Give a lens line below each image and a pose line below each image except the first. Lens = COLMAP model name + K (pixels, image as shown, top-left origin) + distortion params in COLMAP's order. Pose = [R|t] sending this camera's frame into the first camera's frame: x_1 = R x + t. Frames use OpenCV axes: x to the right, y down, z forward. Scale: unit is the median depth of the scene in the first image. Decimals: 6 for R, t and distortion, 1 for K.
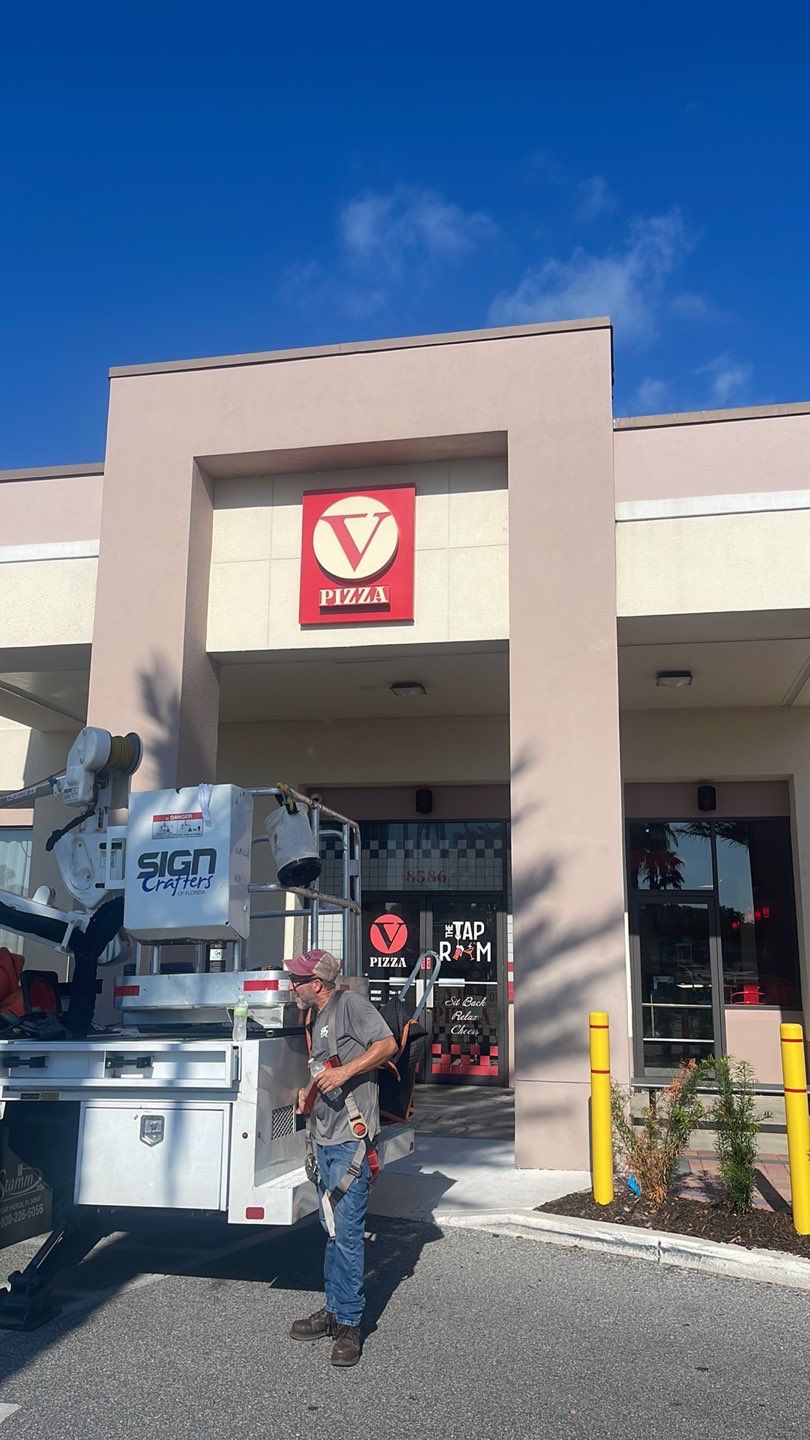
lens RADIAL K [[1073.5, 0, 405.0], [0, 1073.5, 720.0], [0, 0, 1]] dist [0.016981, -0.003207]
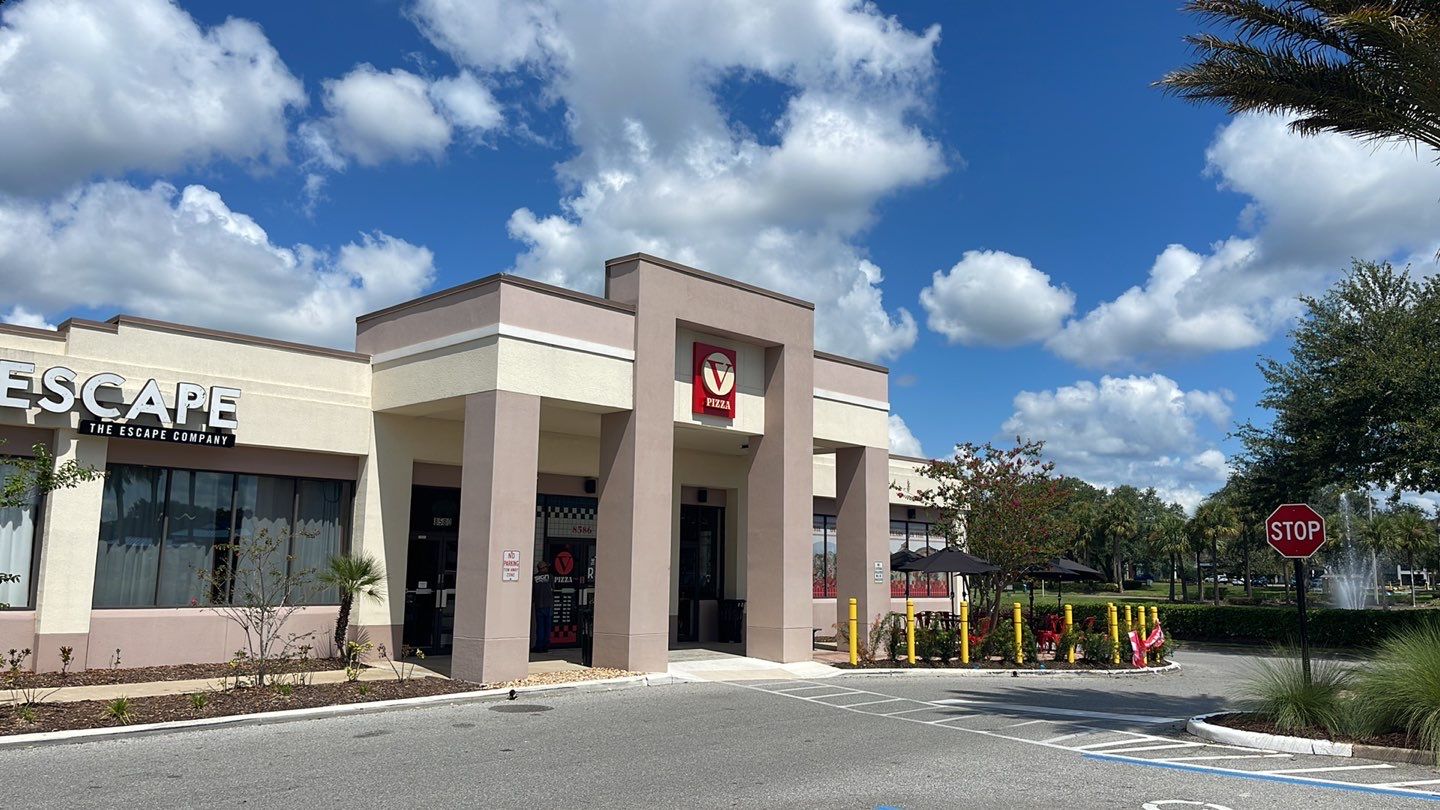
lens RADIAL K [[1073.5, 0, 718.6], [0, 1073.5, 407.7], [0, 0, 1]] dist [0.016981, -0.003207]
pose [[0.545928, 0.122092, 0.828888, -1.699010], [-0.184518, 0.982555, -0.023198, -0.059670], [-0.817261, -0.140280, 0.558933, -0.136879]]
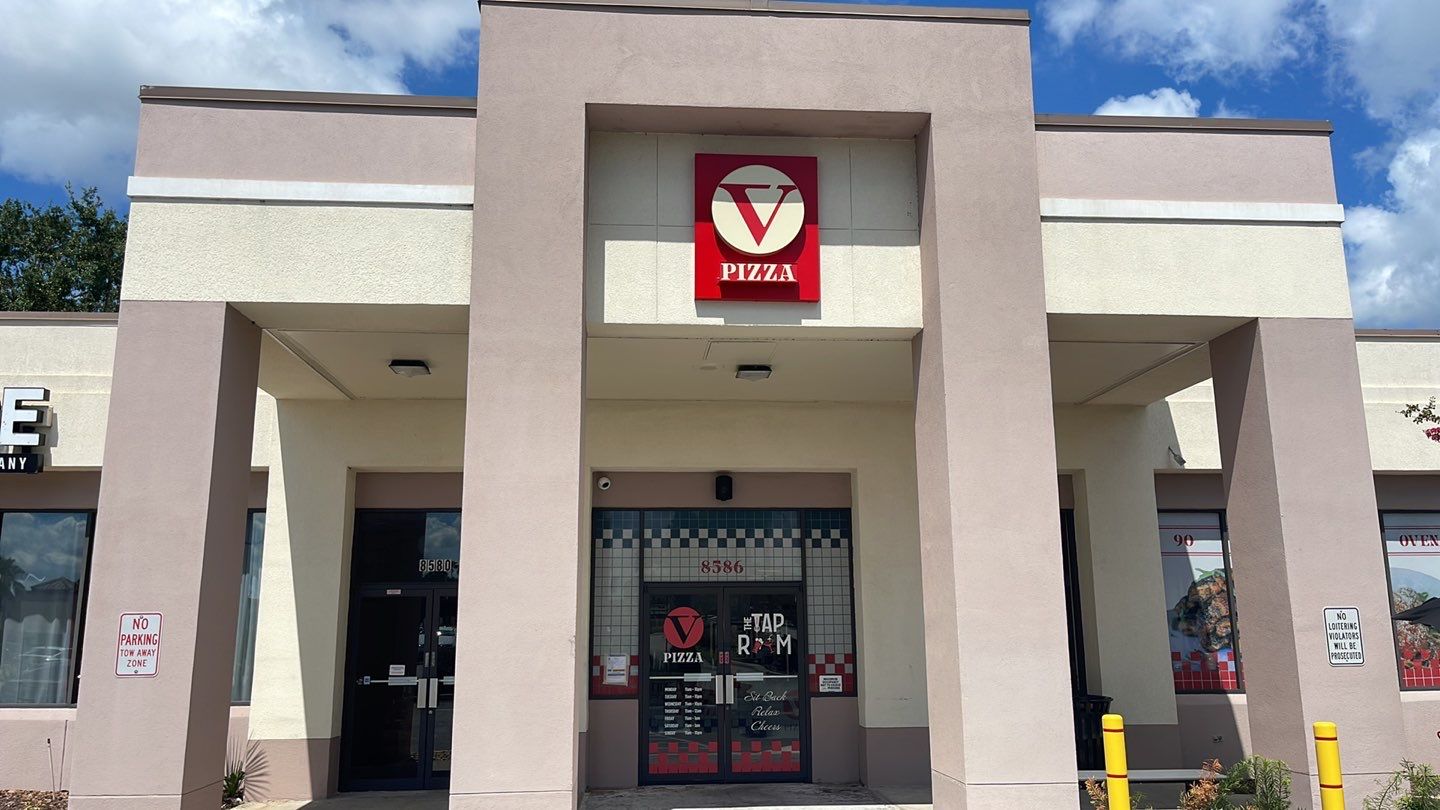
lens RADIAL K [[1073.5, 0, 718.6], [0, 1073.5, 407.7], [0, 0, 1]] dist [0.016981, -0.003207]
pose [[0.962353, 0.035417, 0.269486, -0.321344], [-0.038634, 0.999231, 0.006642, -0.002799], [-0.269043, -0.016803, 0.962982, 0.106903]]
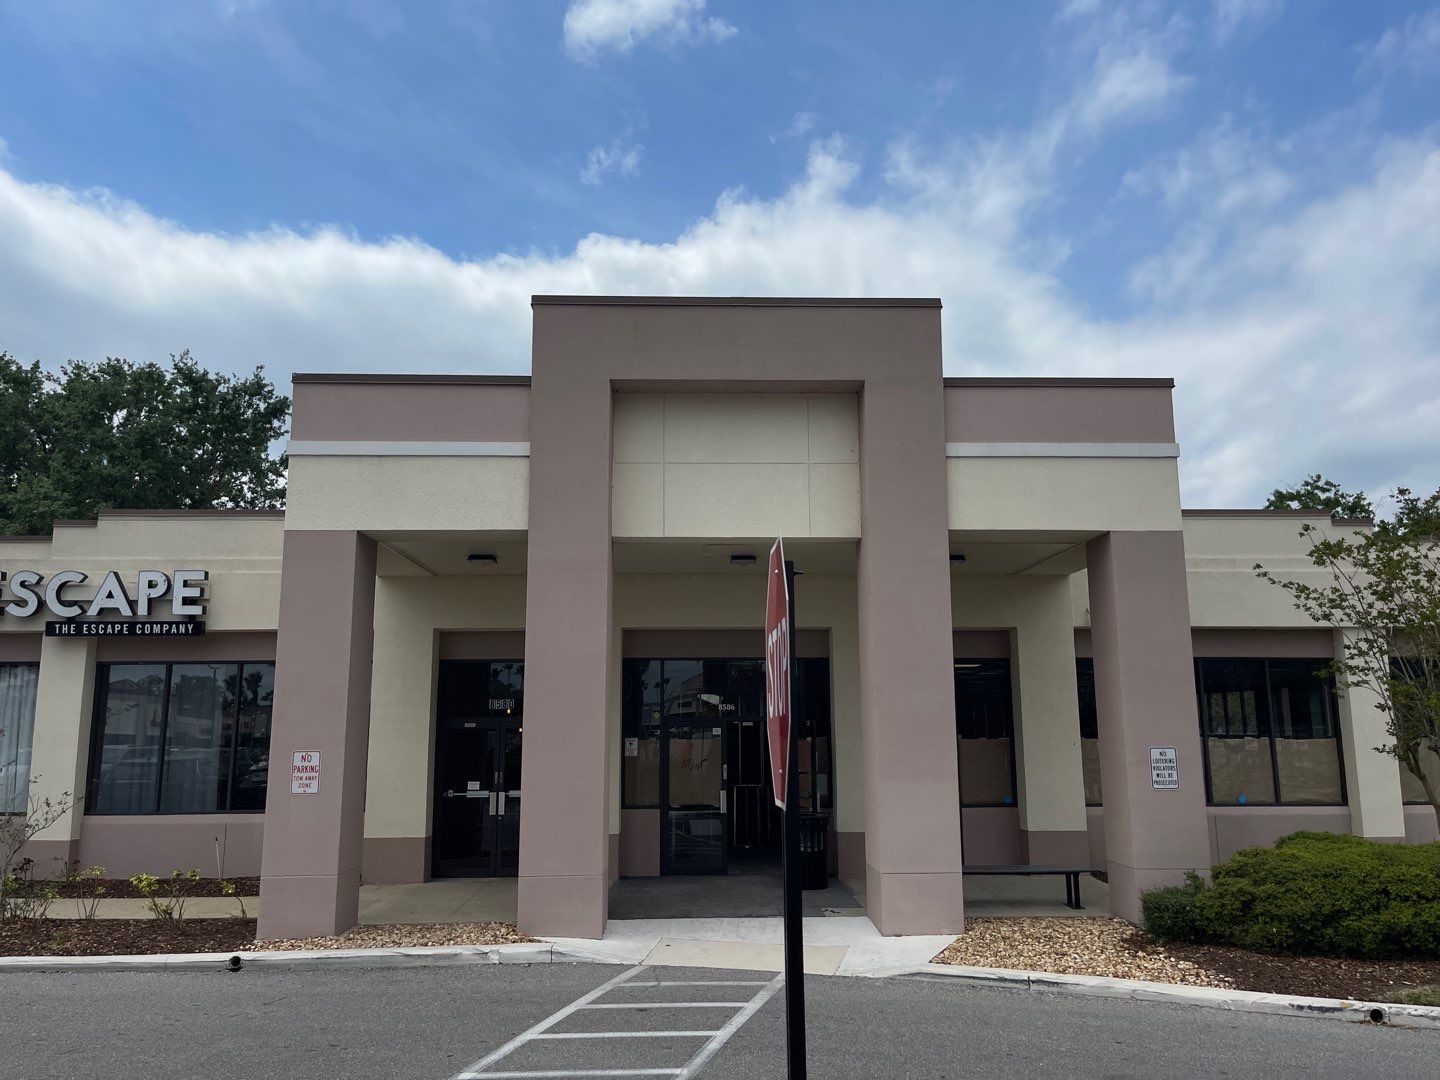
lens RADIAL K [[1081.3, 0, 720.0], [0, 1081.3, 540.0], [0, 0, 1]] dist [0.054996, -0.083008]
pose [[0.973277, 0.022229, 0.228556, -0.352661], [-0.031437, 0.998831, 0.036724, -0.111043], [-0.227472, -0.042928, 0.972838, -0.235625]]
